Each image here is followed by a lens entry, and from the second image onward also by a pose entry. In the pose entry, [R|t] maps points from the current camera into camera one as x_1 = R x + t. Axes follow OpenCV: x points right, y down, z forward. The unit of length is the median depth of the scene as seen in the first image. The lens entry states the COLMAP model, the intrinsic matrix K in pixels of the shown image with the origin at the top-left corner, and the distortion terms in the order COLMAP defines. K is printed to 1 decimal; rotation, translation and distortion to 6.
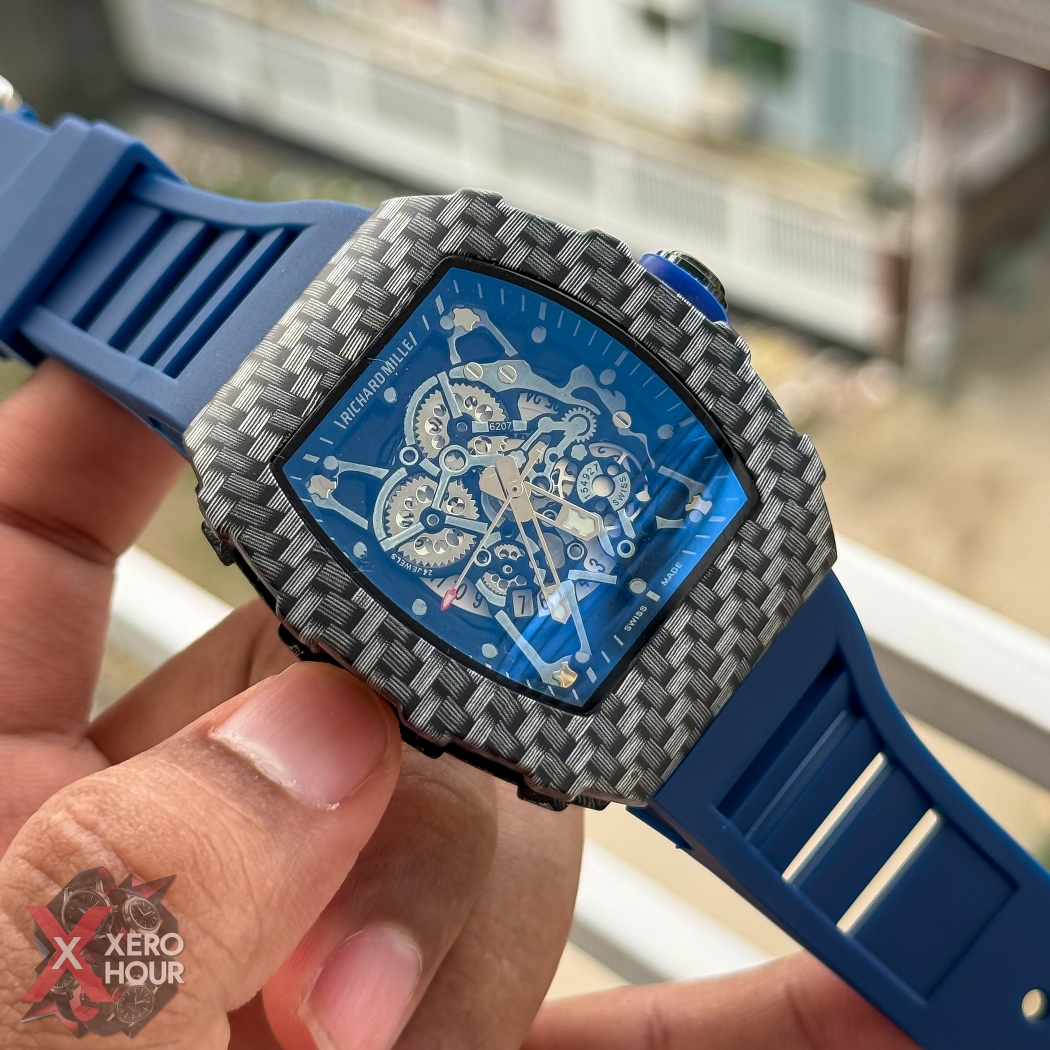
lens RADIAL K [[2477.2, 0, 525.2], [0, 2477.2, 552.6], [0, 0, 1]] dist [0.018846, 0.297714]
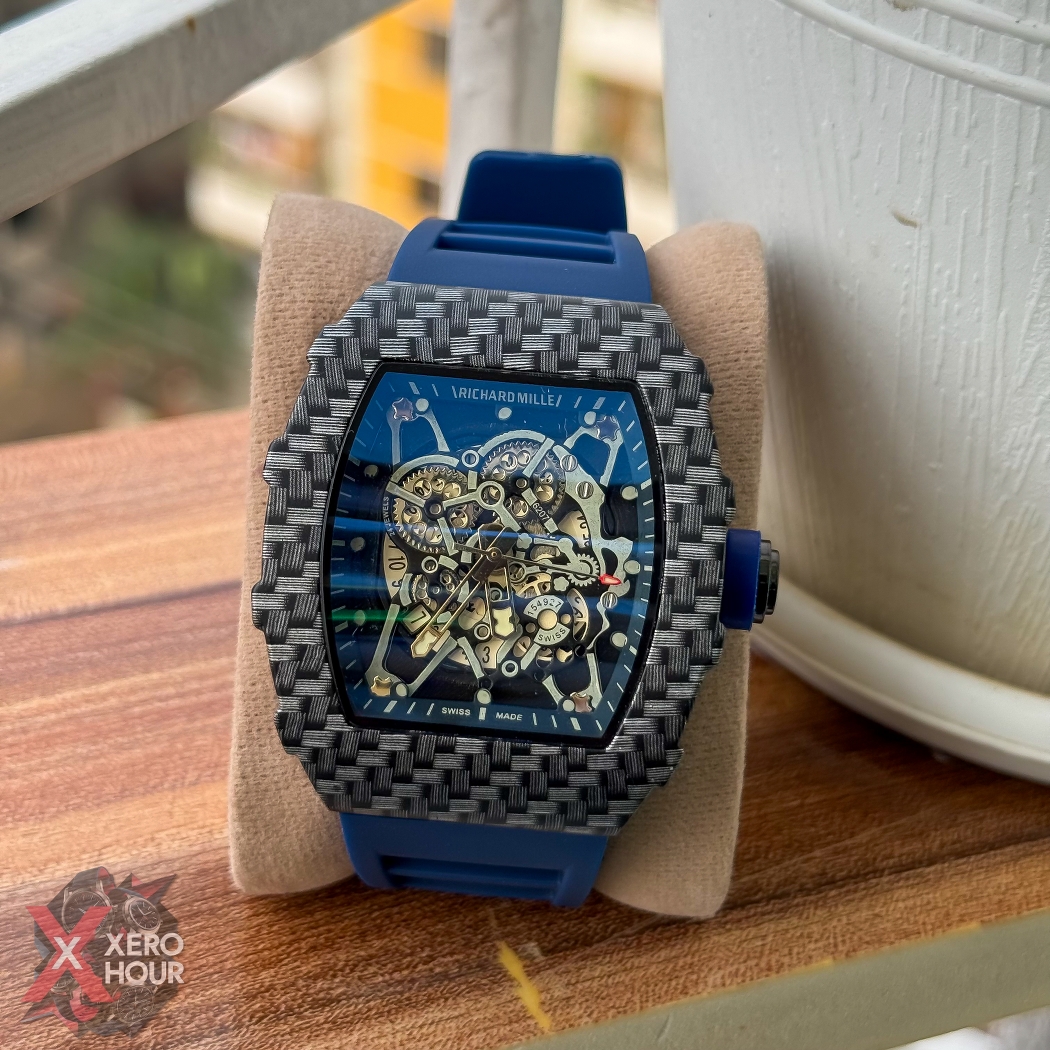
lens RADIAL K [[2046.1, 0, 525.0], [0, 2046.1, 525.0], [0, 0, 1]] dist [0.069780, -0.197774]
pose [[0.546704, 0.827310, -0.129124, 0.109485], [-0.809281, 0.561649, 0.172090, -0.200353], [0.214894, 0.010415, 0.976582, 0.113716]]
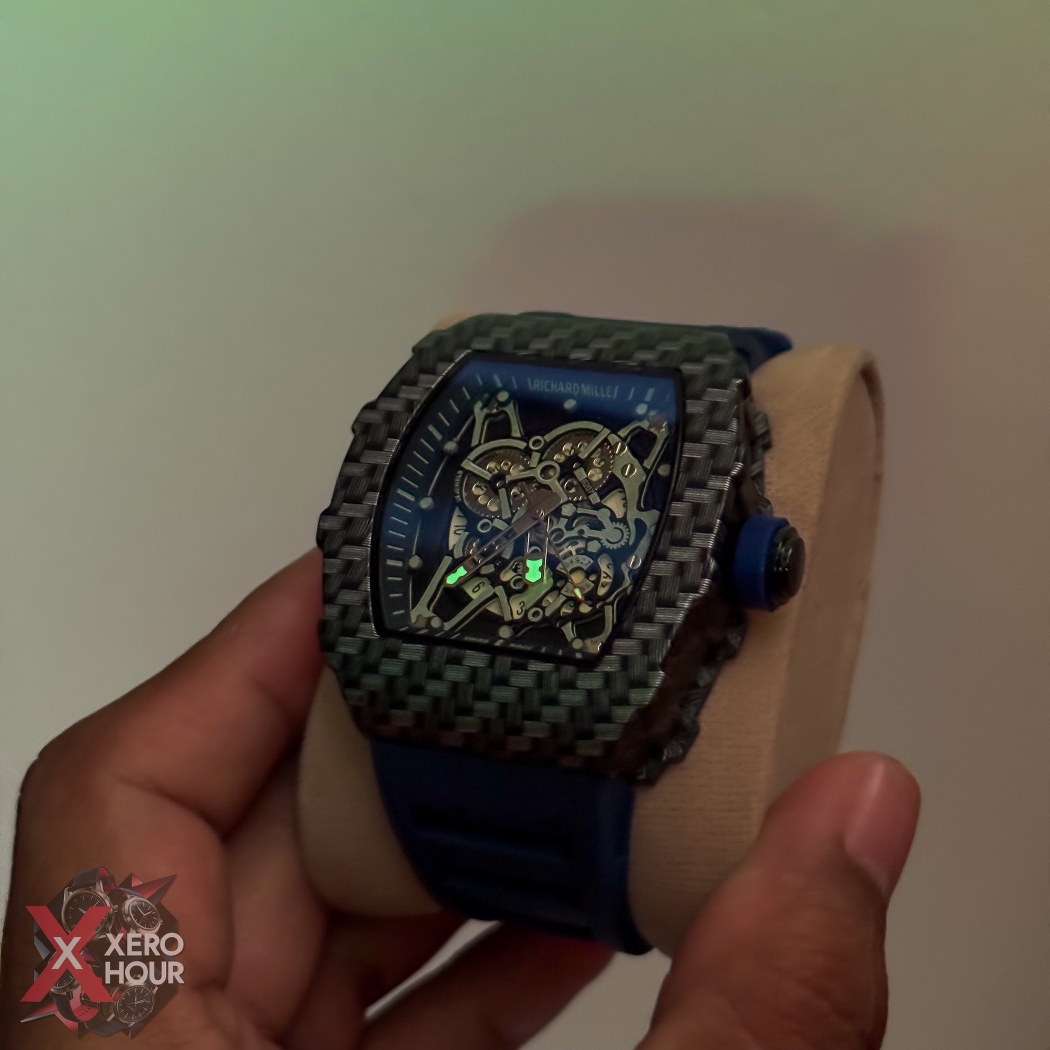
lens RADIAL K [[2057.9, 0, 547.5], [0, 2057.9, 547.6], [0, 0, 1]] dist [0.067126, -0.172216]
pose [[0.339274, 0.730093, -0.593175, 0.608888], [-0.813783, 0.544100, 0.204236, -0.226901], [0.471858, 0.413424, 0.778737, 0.221185]]
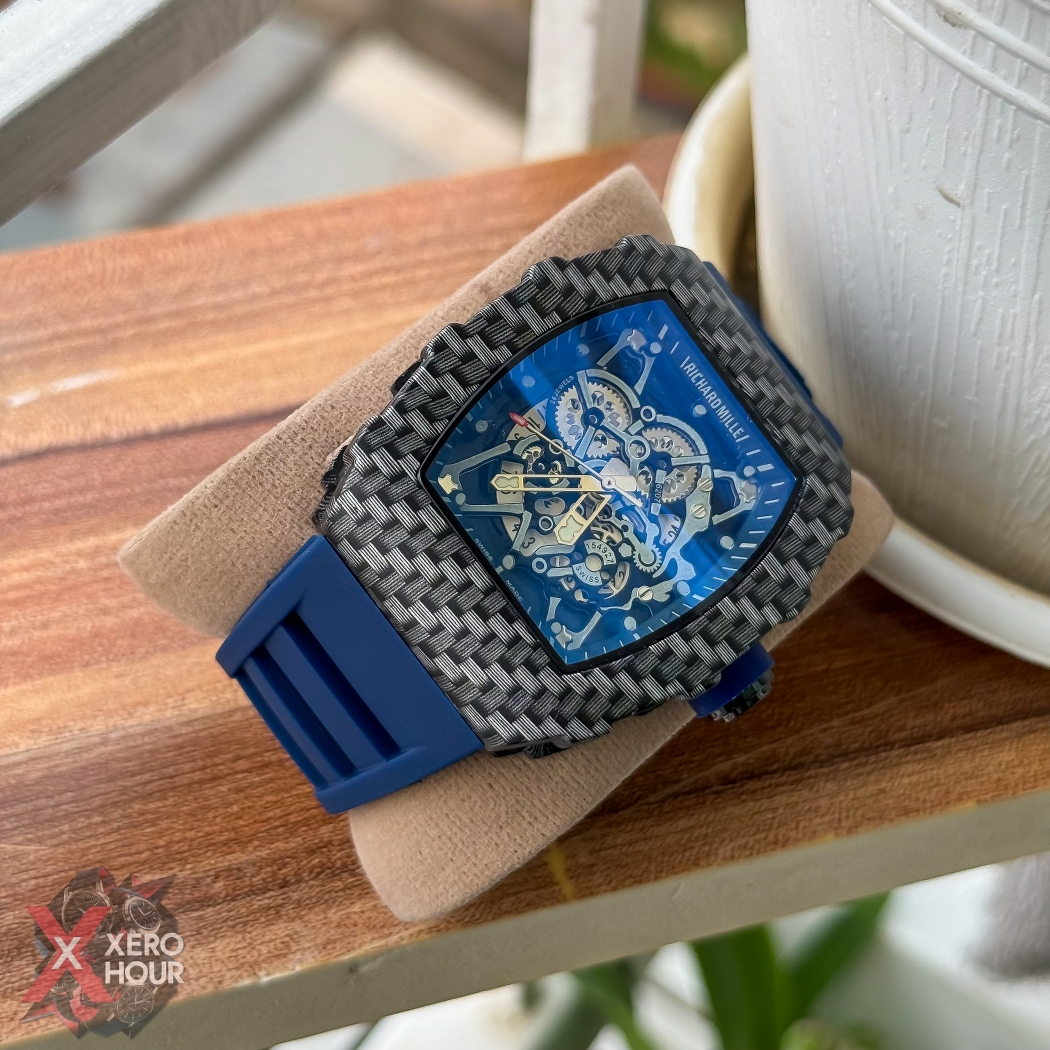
lens RADIAL K [[2046.1, 0, 525.0], [0, 2046.1, 525.0], [0, 0, 1]] dist [0.069780, -0.197774]
pose [[-0.182357, 0.919133, -0.349199, 0.359602], [-0.973137, -0.219481, -0.069515, 0.075912], [-0.140536, 0.327142, 0.934467, 0.104325]]
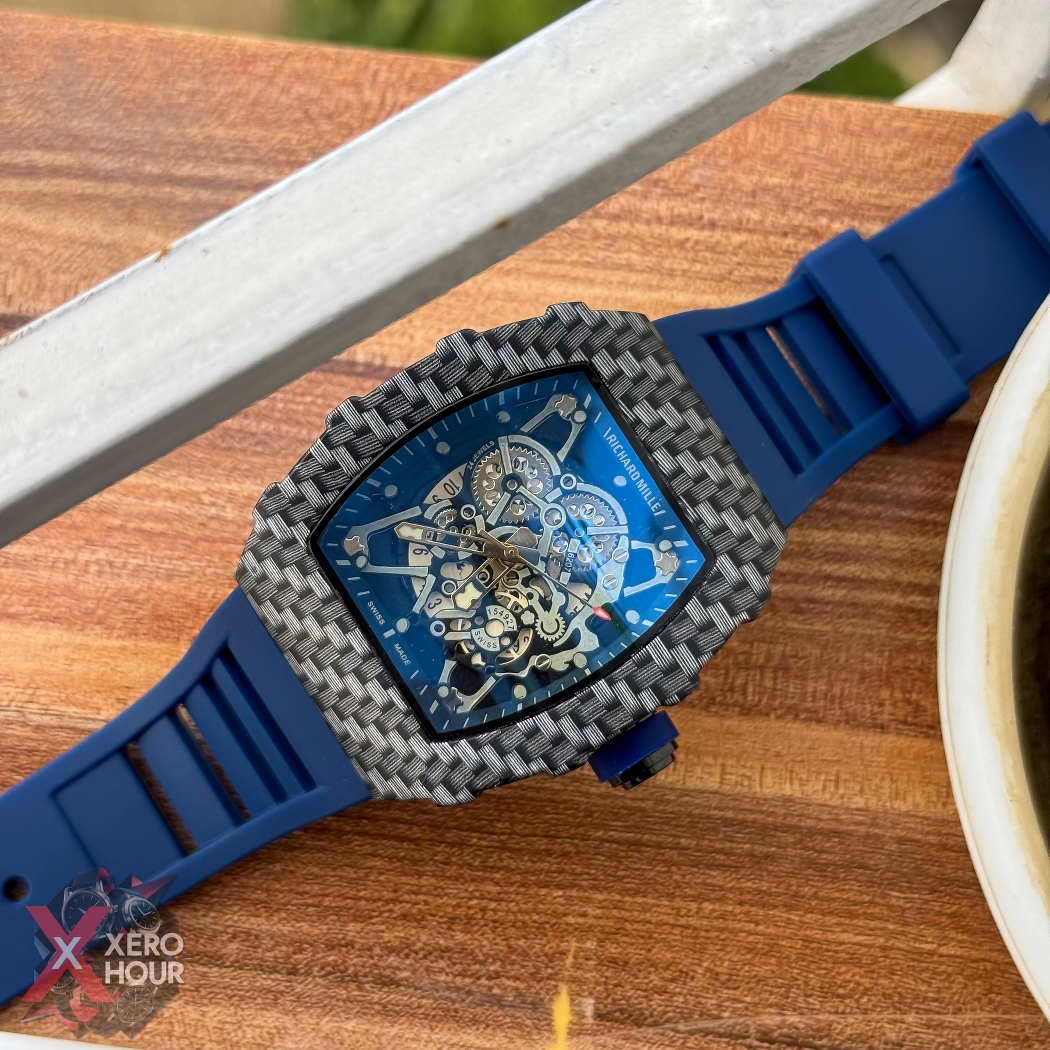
lens RADIAL K [[2046.1, 0, 525.0], [0, 2046.1, 525.0], [0, 0, 1]] dist [0.069780, -0.197774]
pose [[-0.324167, 0.934094, -0.149611, 0.128985], [-0.933032, -0.289603, 0.213497, -0.238932], [0.156099, 0.208801, 0.965420, 0.041566]]
